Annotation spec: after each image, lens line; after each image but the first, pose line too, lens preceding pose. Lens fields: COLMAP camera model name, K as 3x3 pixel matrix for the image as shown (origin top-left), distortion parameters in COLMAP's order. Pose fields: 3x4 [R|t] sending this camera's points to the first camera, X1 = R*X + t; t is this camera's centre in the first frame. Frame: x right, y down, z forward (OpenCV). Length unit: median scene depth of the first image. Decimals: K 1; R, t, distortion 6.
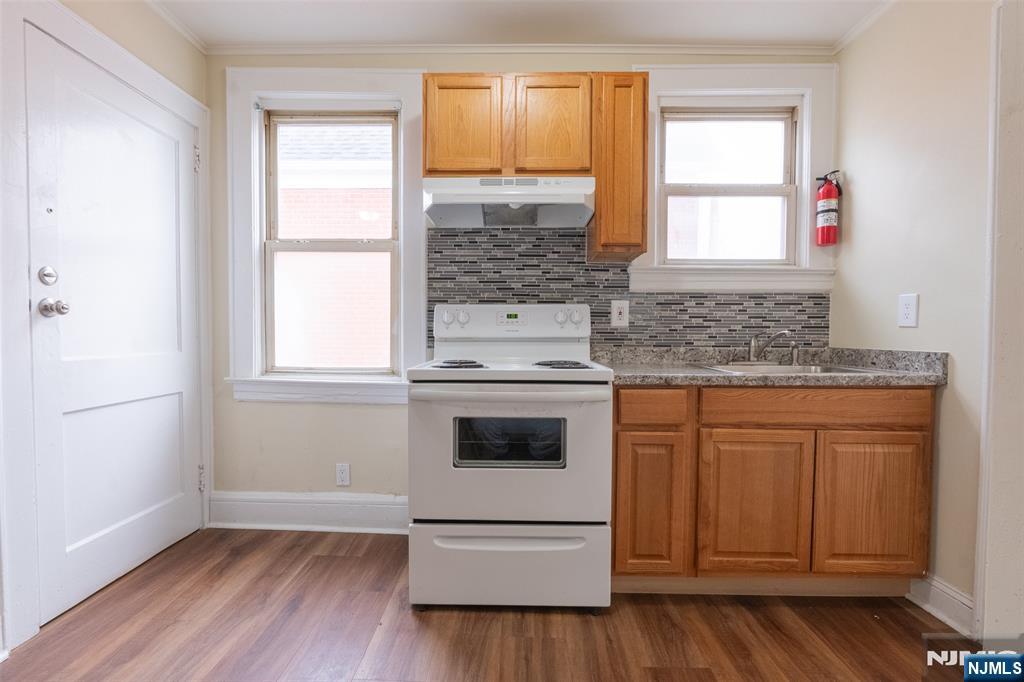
lens RADIAL K [[471.7, 0, 512.0], [0, 471.7, 341.0], [0, 0, 1]] dist [-0.003066, 0.000328]
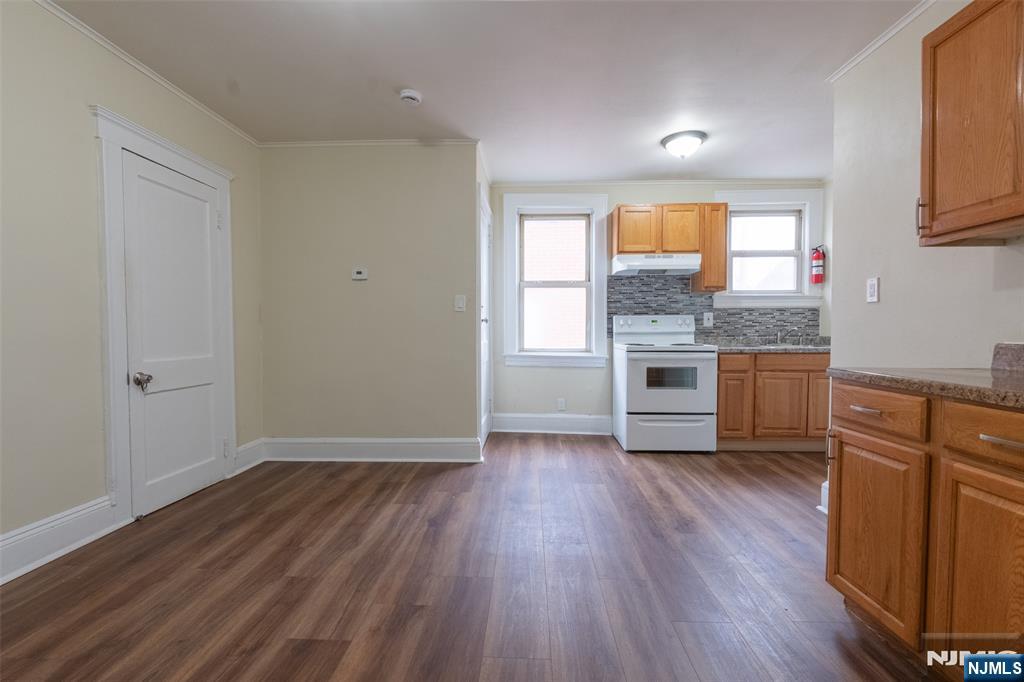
lens RADIAL K [[471.7, 0, 512.0], [0, 471.7, 341.0], [0, 0, 1]] dist [-0.003066, 0.000328]
pose [[0.999574, -0.005581, -0.028648, -0.527122], [0.005785, 0.999959, 0.007014, 0.011970], [0.028608, -0.007177, 0.999565, -0.962898]]
